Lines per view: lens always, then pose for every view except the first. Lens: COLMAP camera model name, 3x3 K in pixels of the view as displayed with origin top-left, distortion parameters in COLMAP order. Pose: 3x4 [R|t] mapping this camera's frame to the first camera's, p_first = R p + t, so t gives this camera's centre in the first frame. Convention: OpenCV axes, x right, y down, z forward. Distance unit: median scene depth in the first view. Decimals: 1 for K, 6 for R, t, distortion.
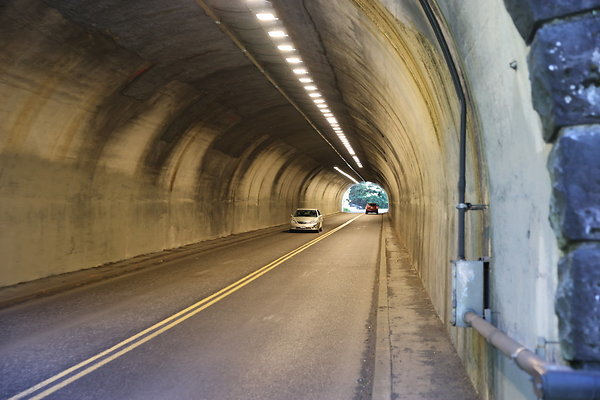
lens RADIAL K [[1028.2, 0, 305.8], [0, 1028.2, 199.4], [0, 0, 1]] dist [0.172464, -0.019896]
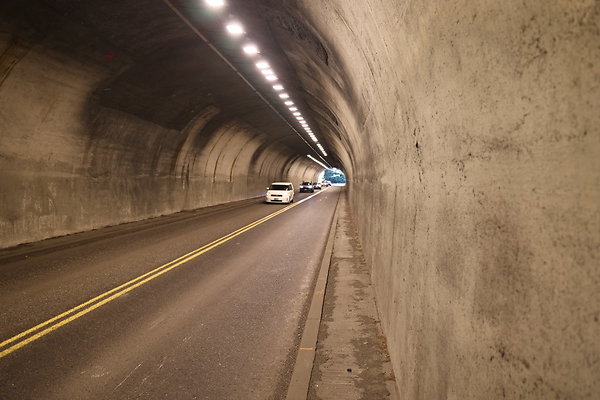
lens RADIAL K [[427.5, 0, 301.6], [0, 427.5, 198.4], [0, 0, 1]] dist [-0.094912, 0.111704]
pose [[0.999591, 0.012438, -0.025768, 0.050390], [-0.011213, 0.998824, 0.047165, 0.001556], [0.026325, -0.046857, 0.998555, 0.567505]]
